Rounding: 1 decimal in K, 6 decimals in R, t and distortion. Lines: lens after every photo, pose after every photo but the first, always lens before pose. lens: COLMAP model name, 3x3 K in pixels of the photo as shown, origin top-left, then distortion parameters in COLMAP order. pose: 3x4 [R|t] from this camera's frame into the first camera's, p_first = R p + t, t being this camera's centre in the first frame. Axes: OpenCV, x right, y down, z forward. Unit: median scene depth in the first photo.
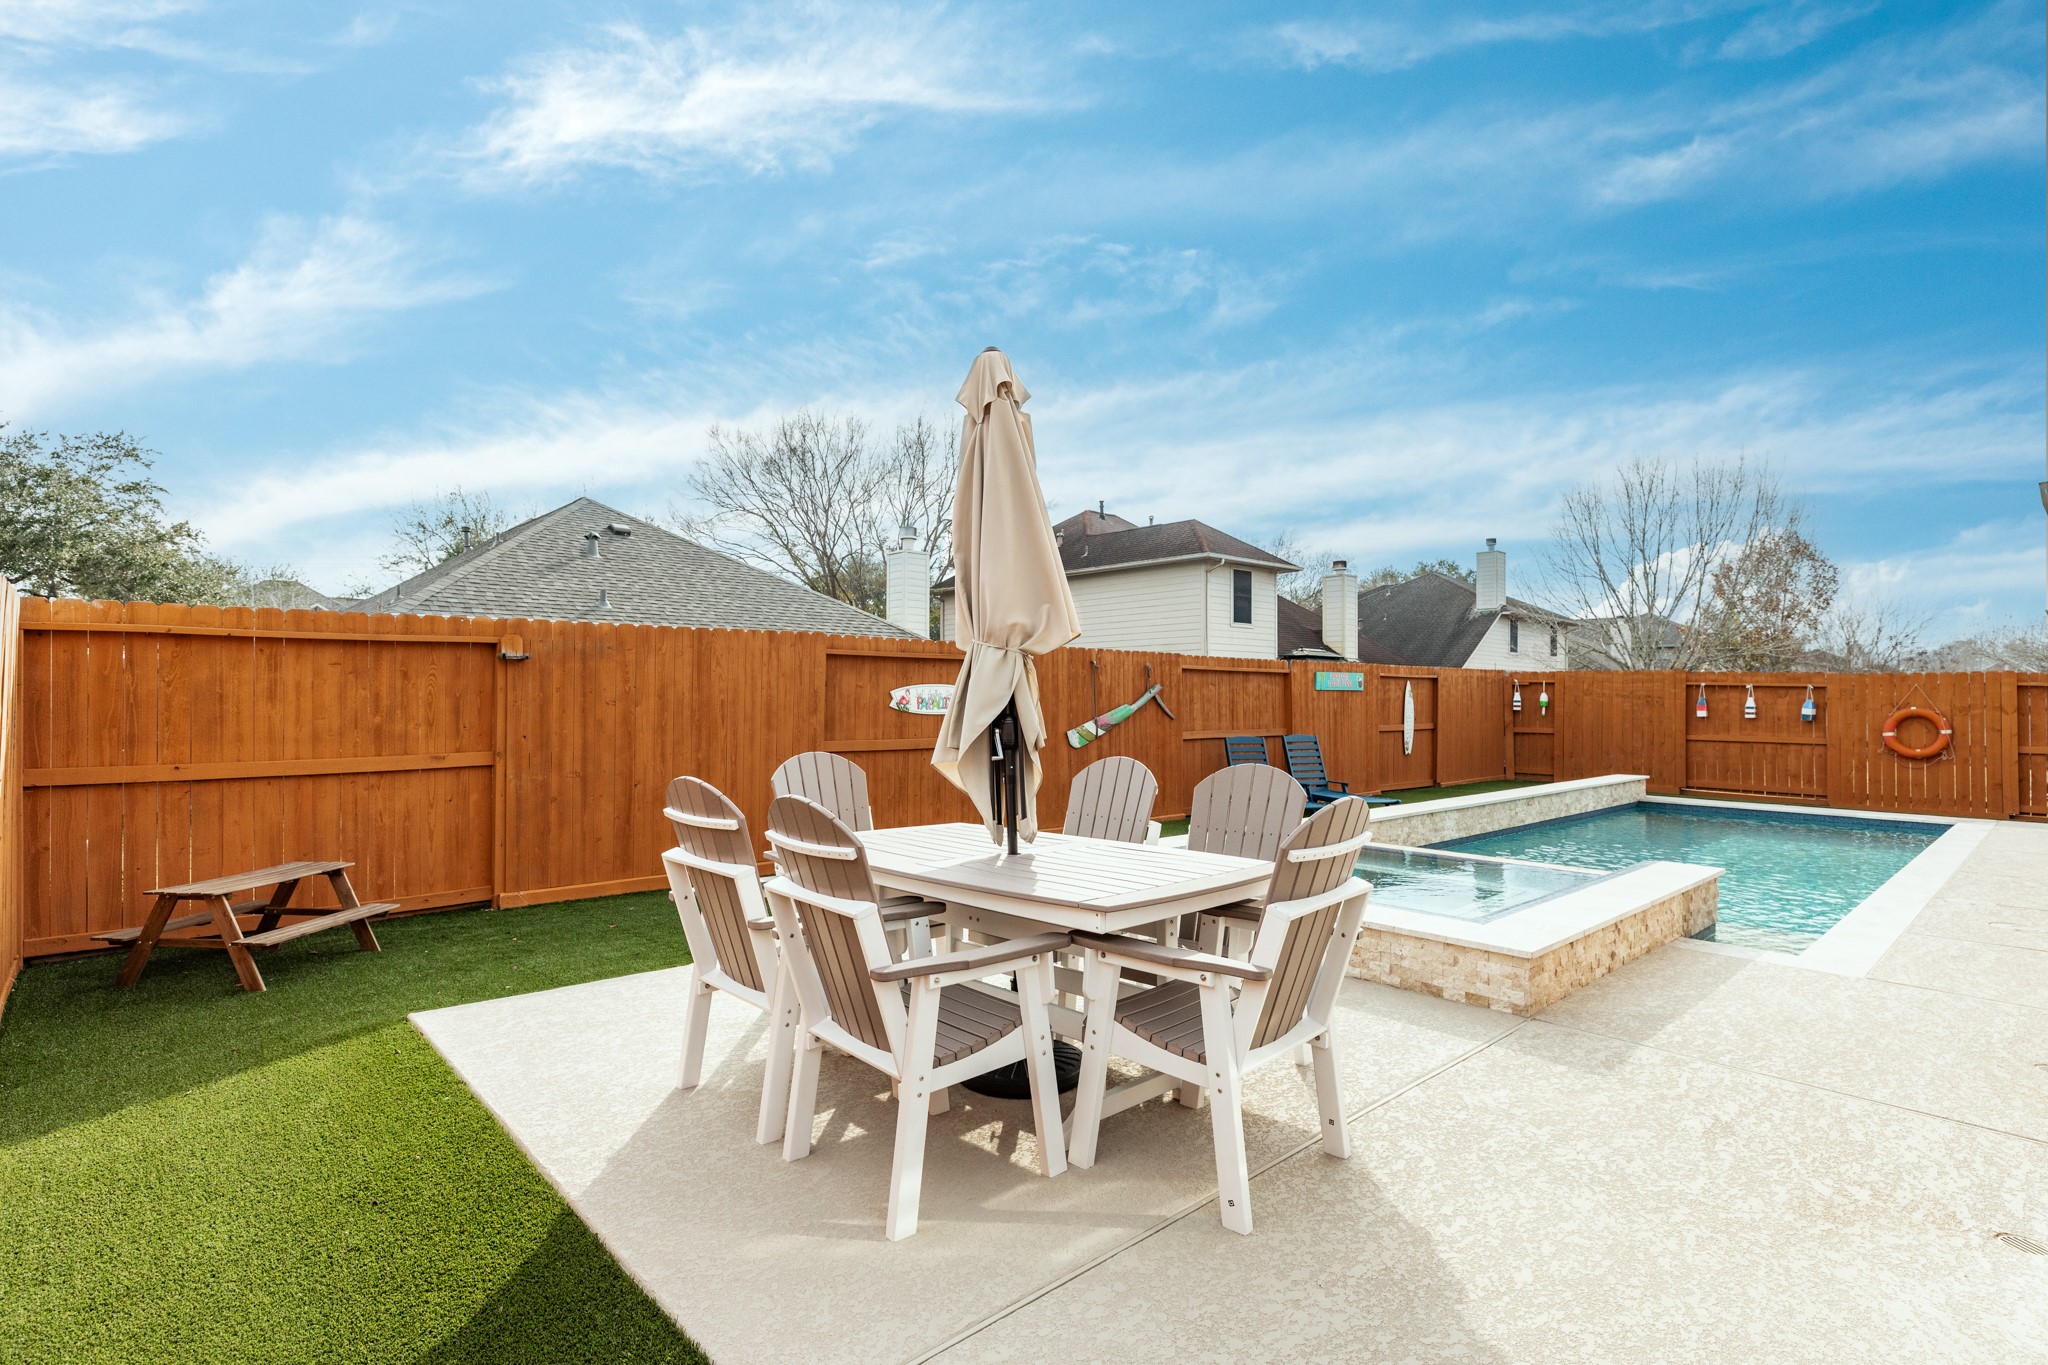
lens RADIAL K [[979.9, 0, 1033.5], [0, 979.9, 691.1], [0, 0, 1]] dist [-0.001244, 0.000031]
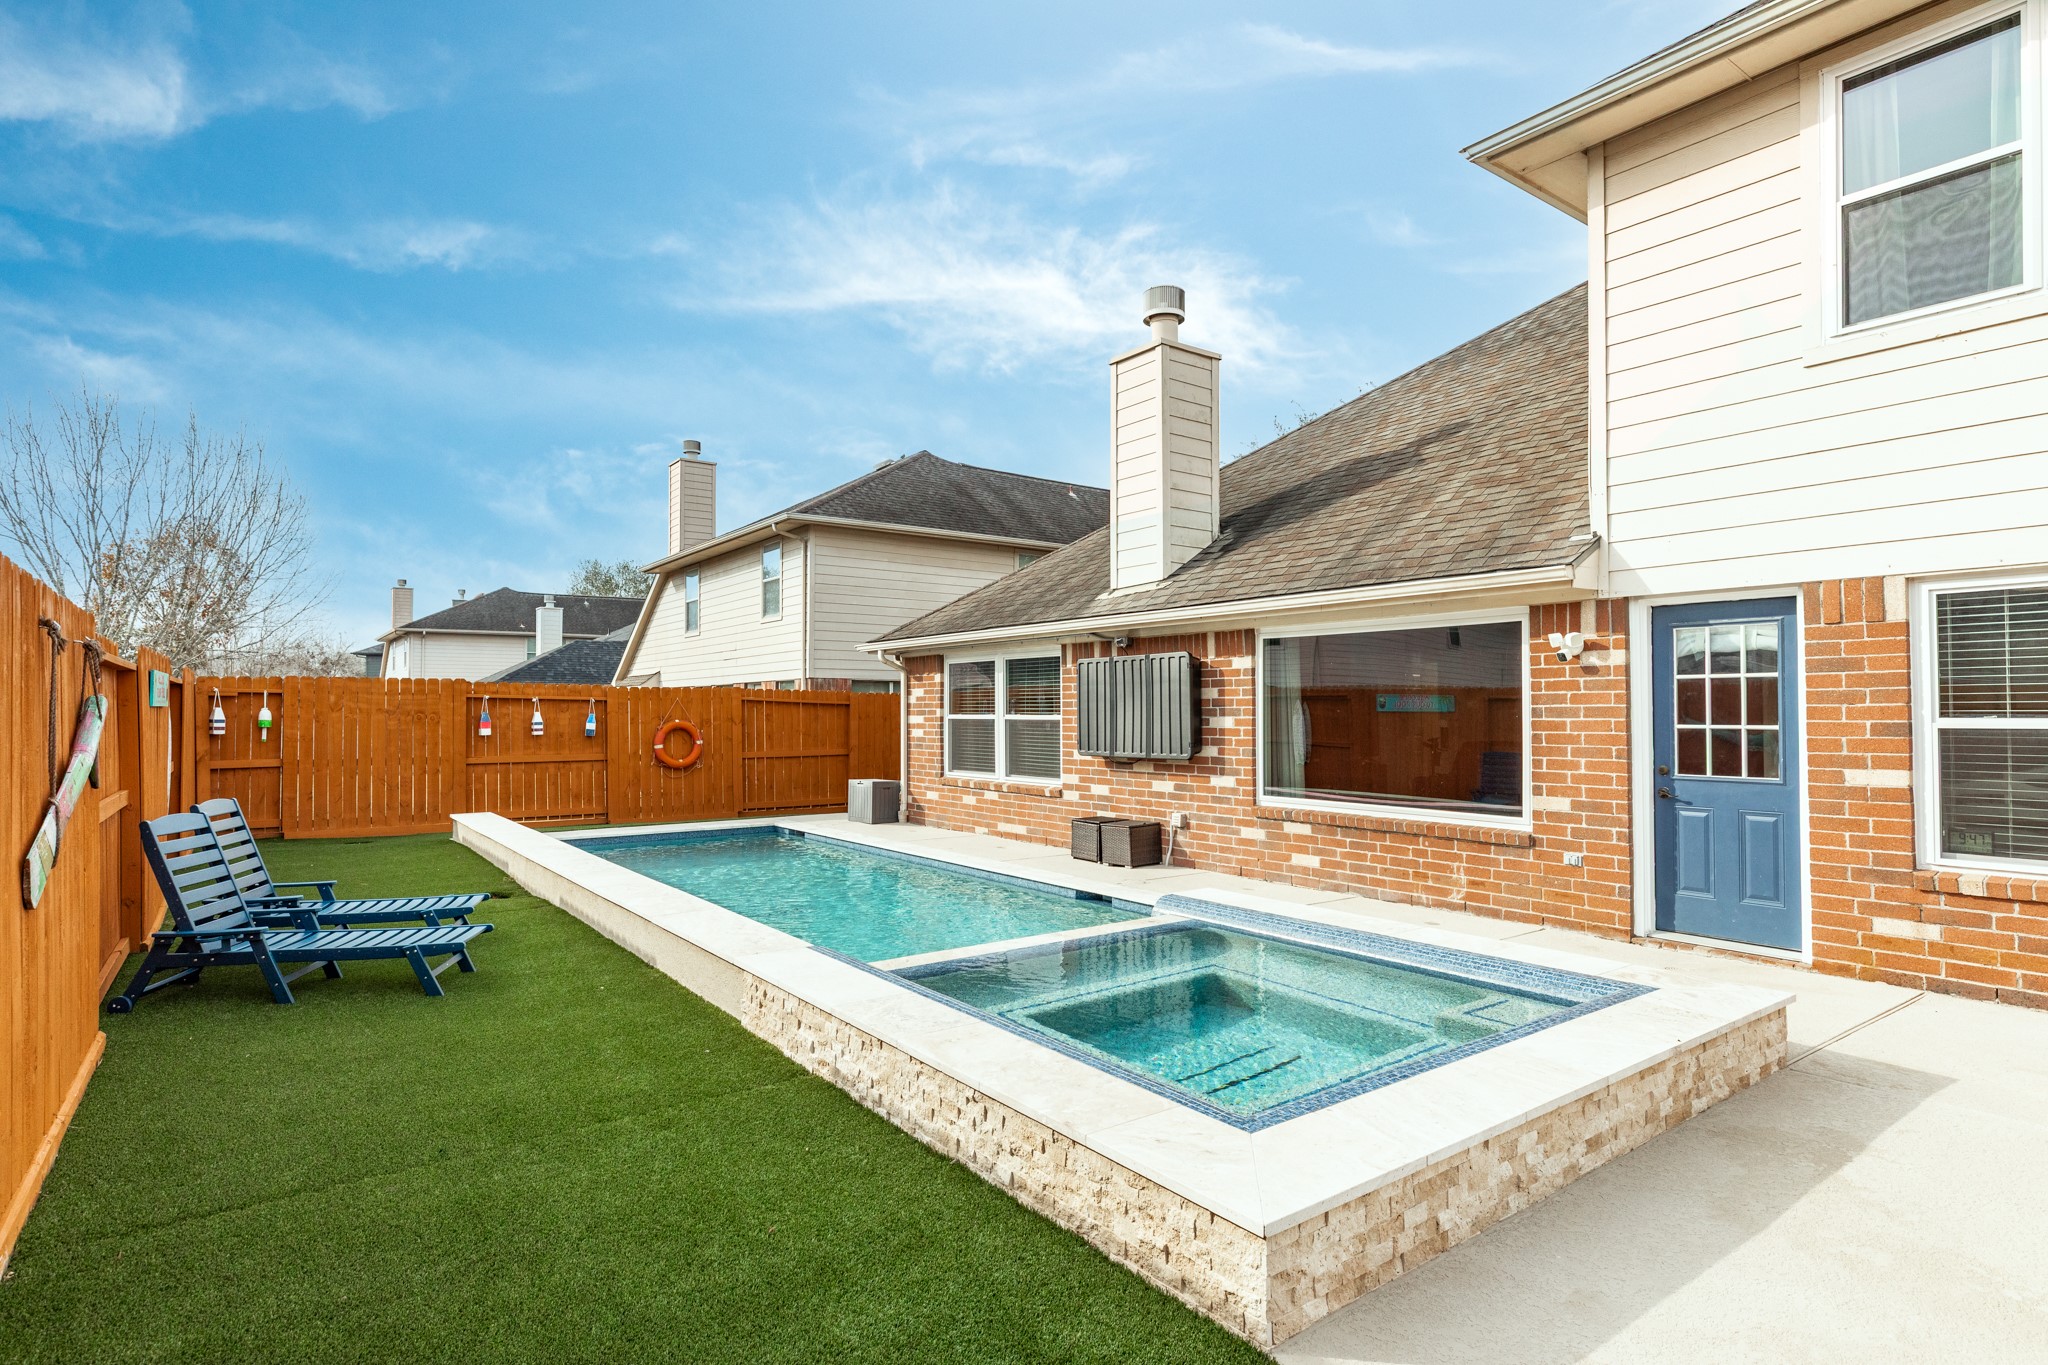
lens RADIAL K [[1036.4, 0, 1032.3], [0, 1036.4, 684.9], [0, 0, 1]] dist [-0.001036, 0.000136]
pose [[0.118853, 0.014014, 0.992813, -0.227756], [-0.002240, 0.999902, -0.013846, -0.009242], [-0.992909, -0.000578, 0.118872, 0.635392]]
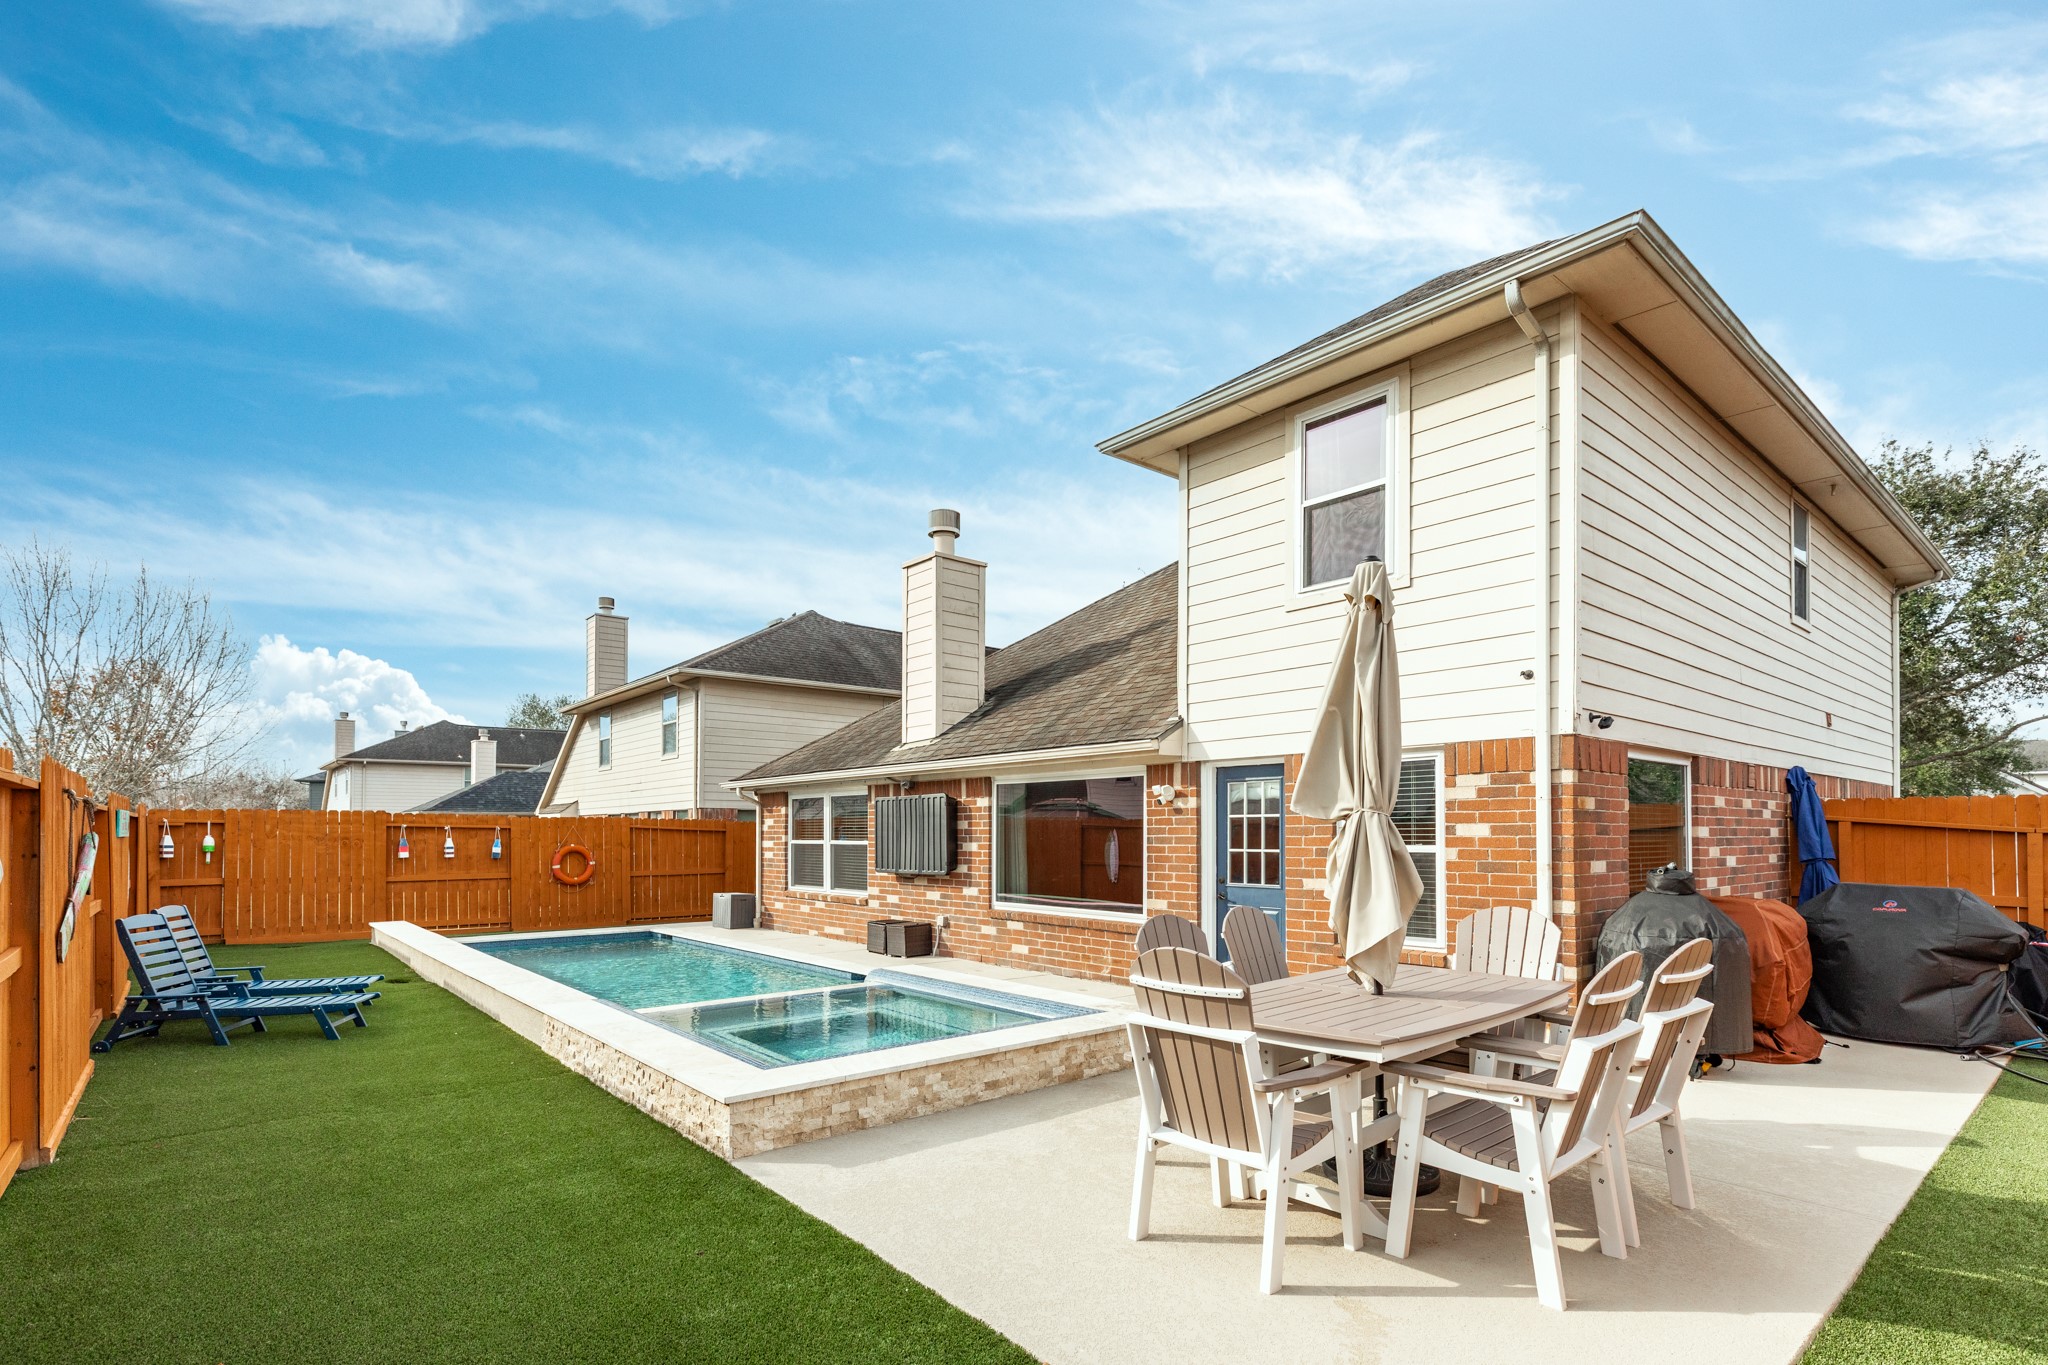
lens RADIAL K [[956.8, 0, 1022.2], [0, 956.8, 809.4], [0, 0, 1]] dist [0.001021, 0.000001]
pose [[0.052441, 0.014380, 0.998521, -0.411864], [-0.002461, 0.999895, -0.014271, -0.017059], [-0.998621, -0.001709, 0.052470, 0.461711]]
